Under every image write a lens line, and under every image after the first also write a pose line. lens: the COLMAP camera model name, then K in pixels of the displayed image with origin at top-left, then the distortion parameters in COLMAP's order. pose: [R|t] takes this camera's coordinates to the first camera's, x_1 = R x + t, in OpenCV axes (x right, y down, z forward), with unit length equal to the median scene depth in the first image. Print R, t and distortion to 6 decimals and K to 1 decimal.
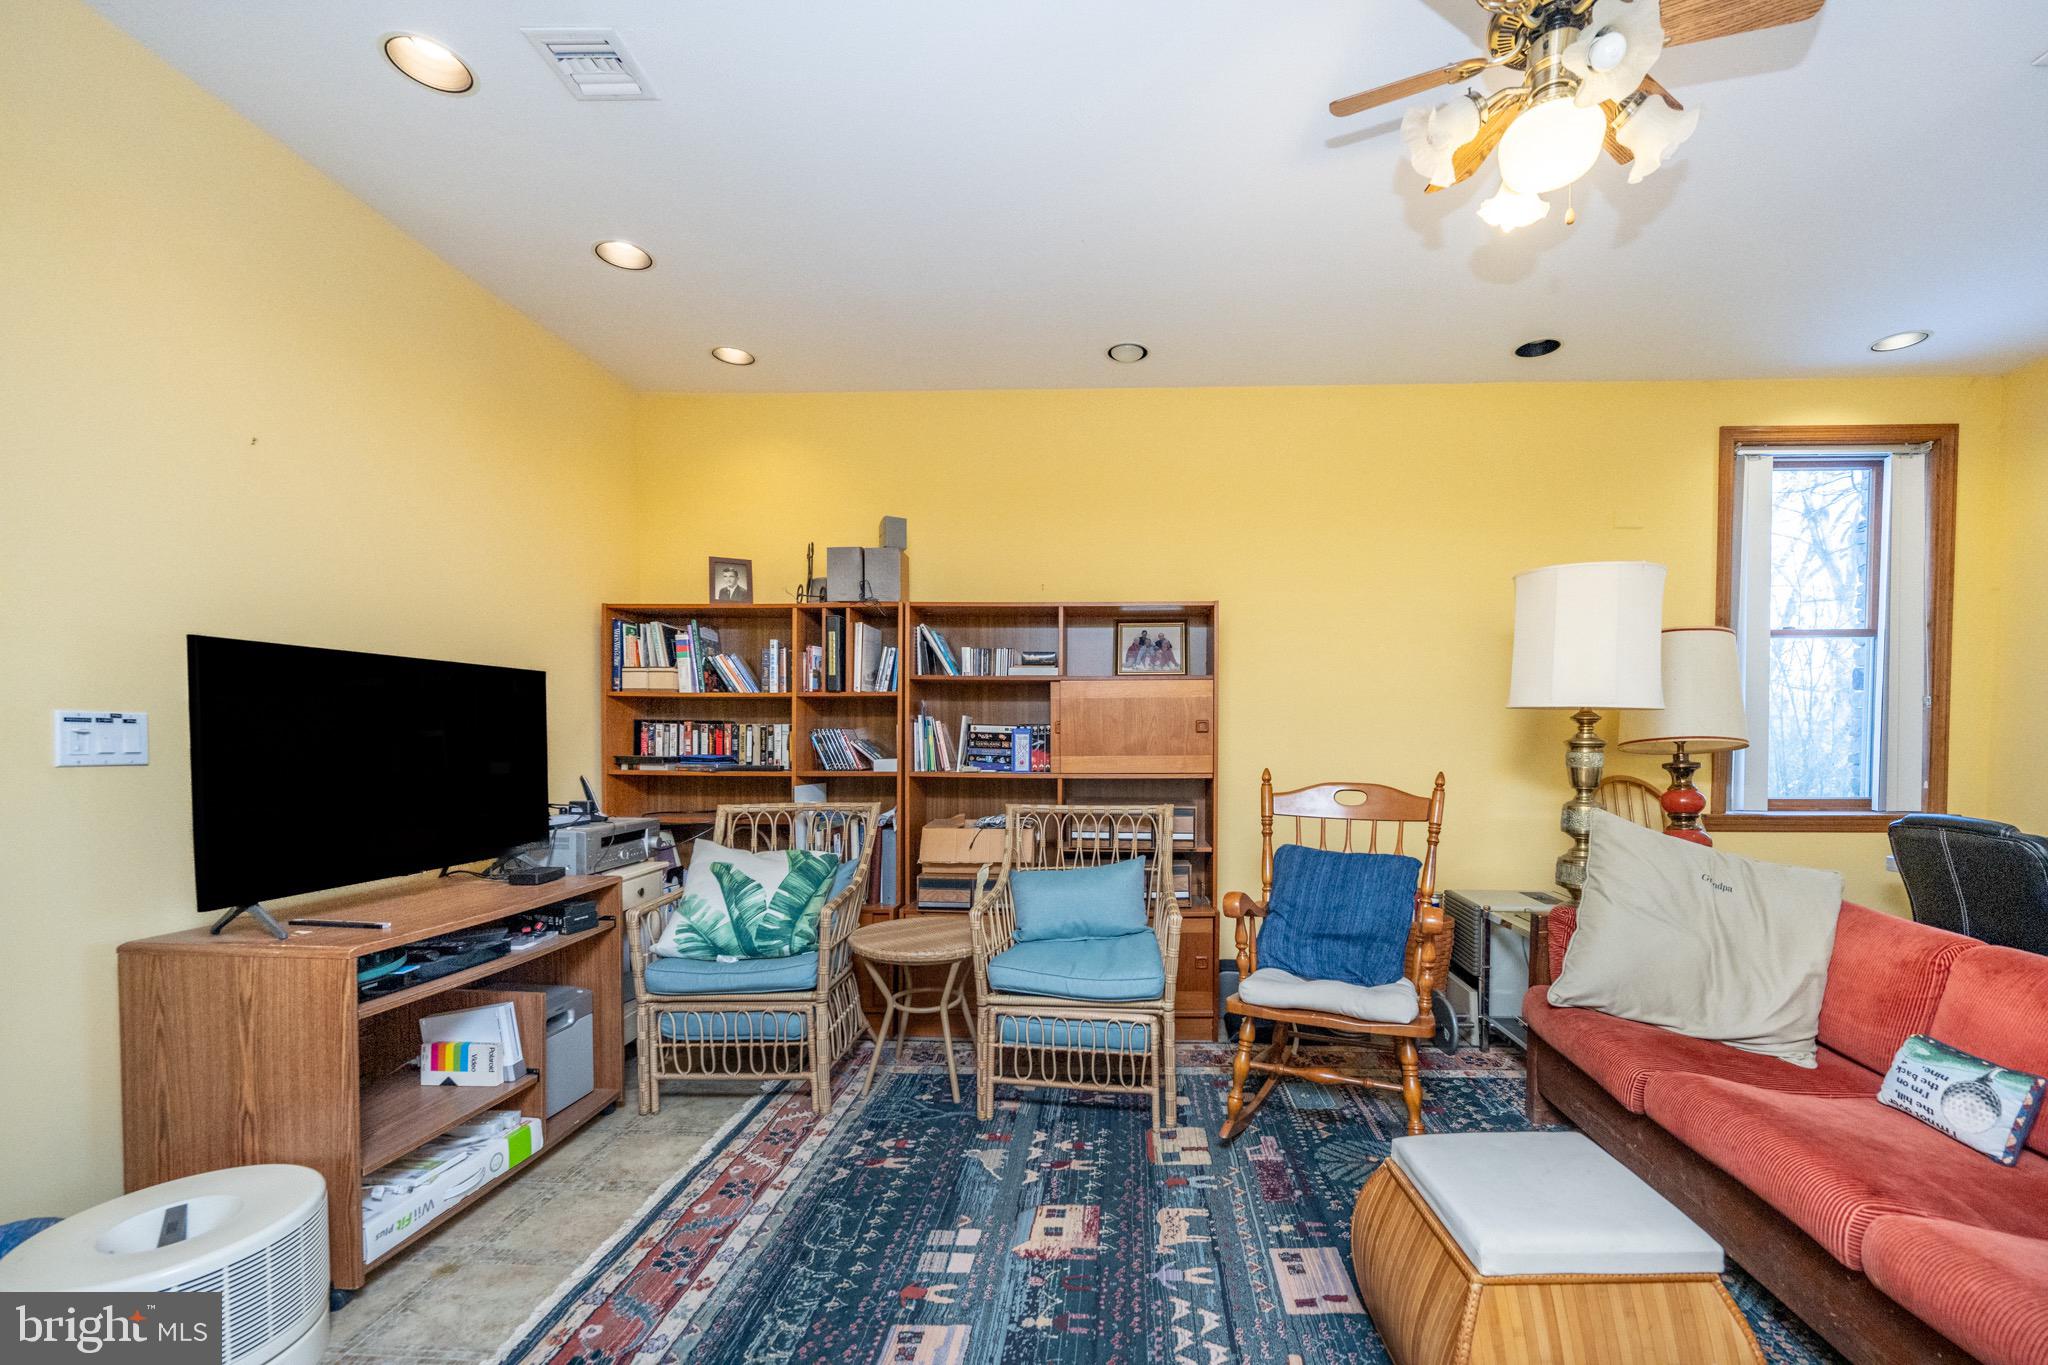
lens RADIAL K [[790.9, 0, 1024.8], [0, 790.9, 750.2], [0, 0, 1]] dist [0.000029, -0.000162]
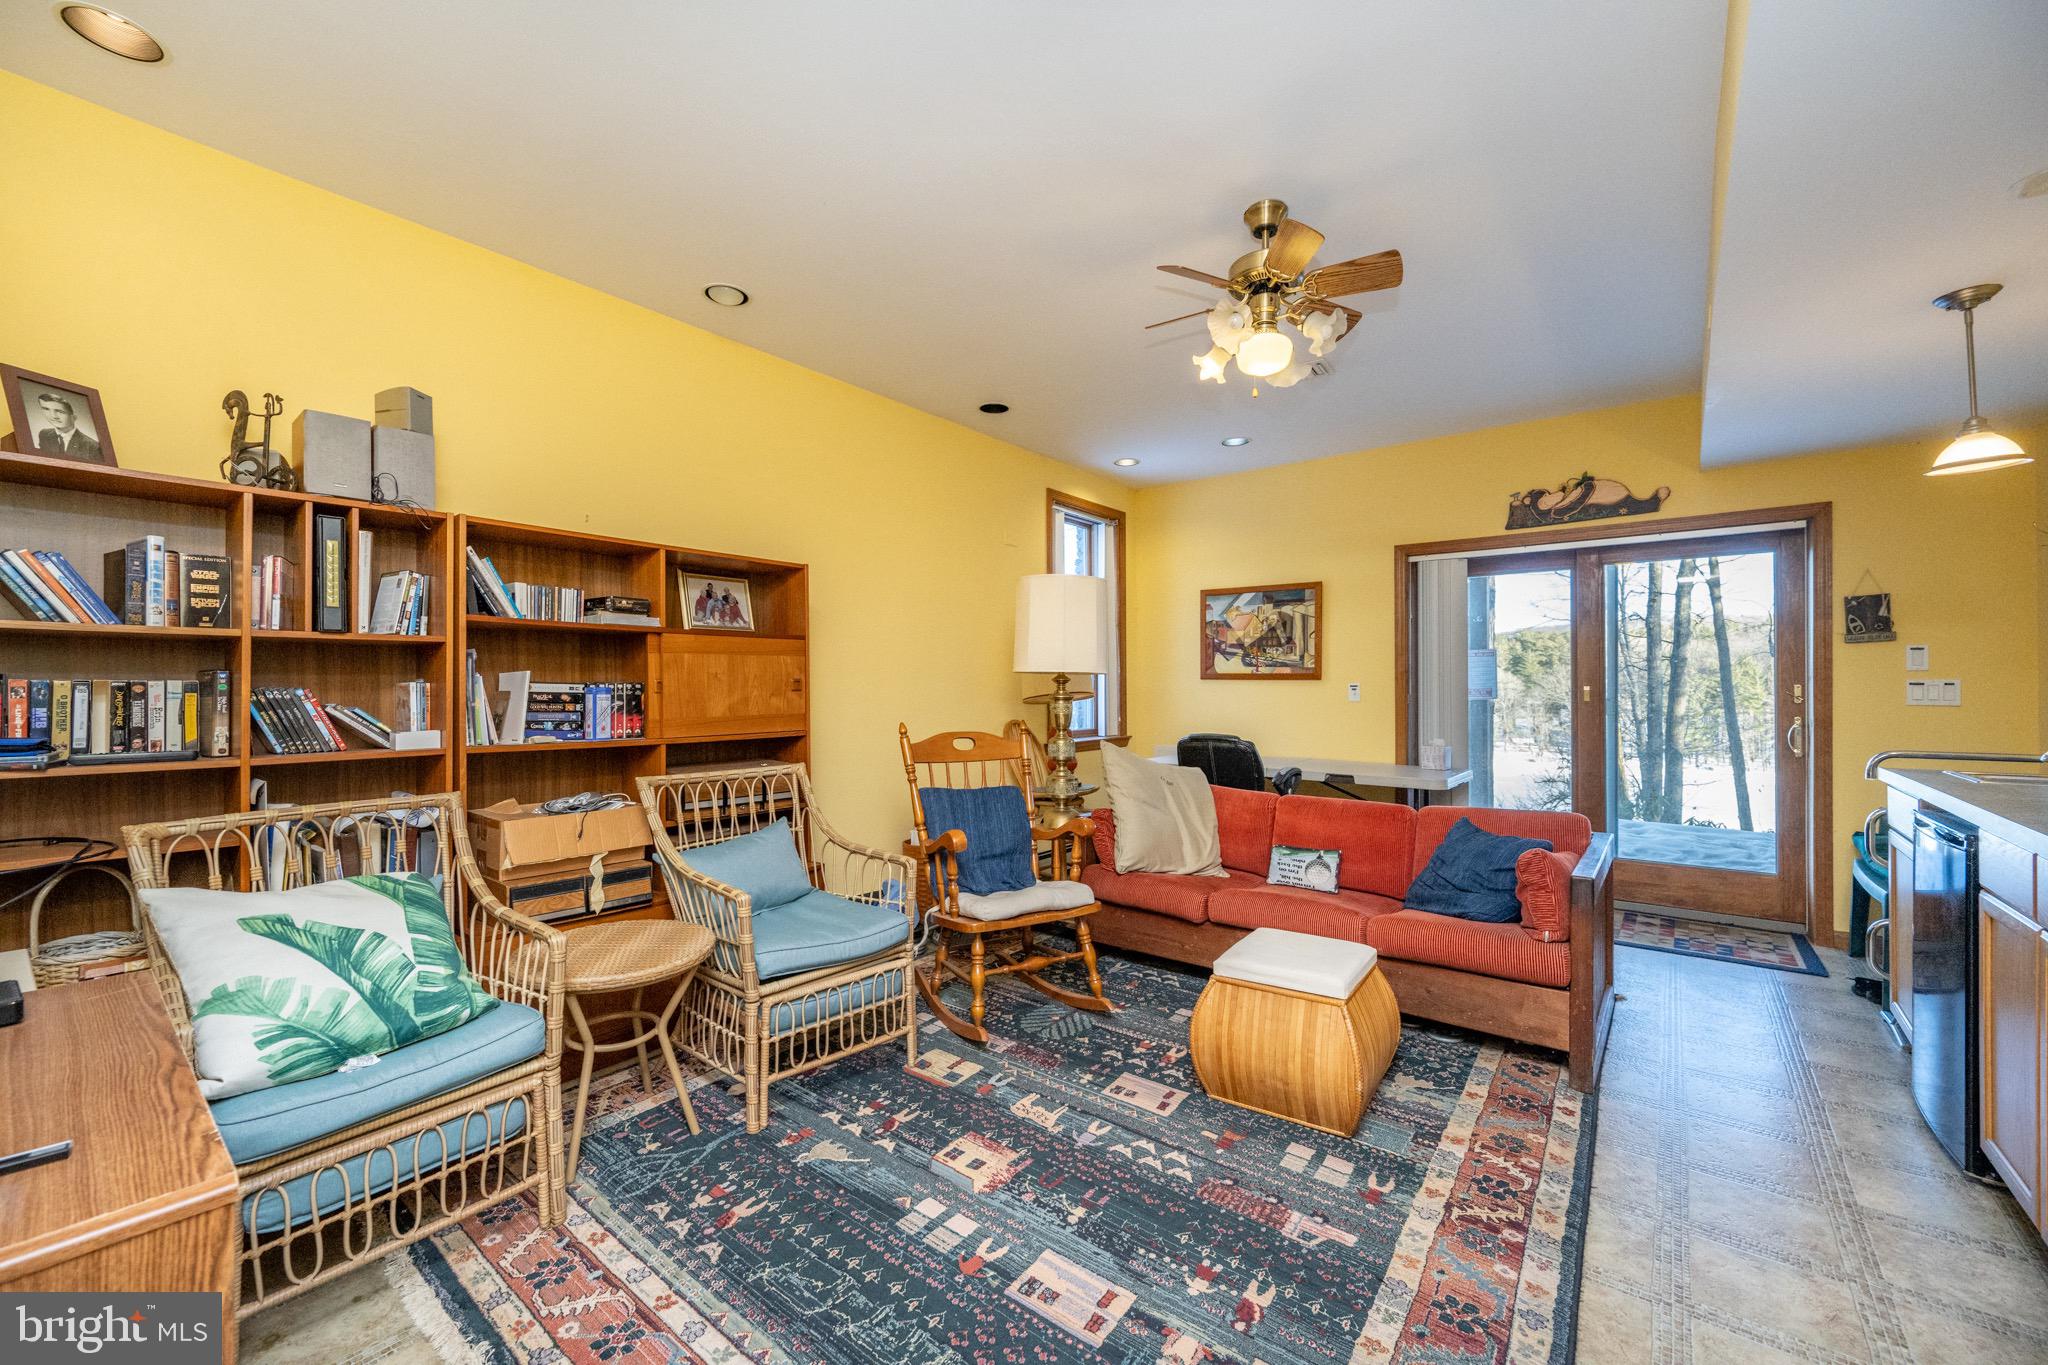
lens RADIAL K [[802.1, 0, 988.6], [0, 802.1, 679.5], [0, 0, 1]] dist [0.000316, -0.000186]
pose [[0.615811, 0.005940, 0.787871, -0.567023], [0.020611, 0.999508, -0.023646, -0.009882], [-0.787624, 0.030800, 0.615386, 0.216490]]
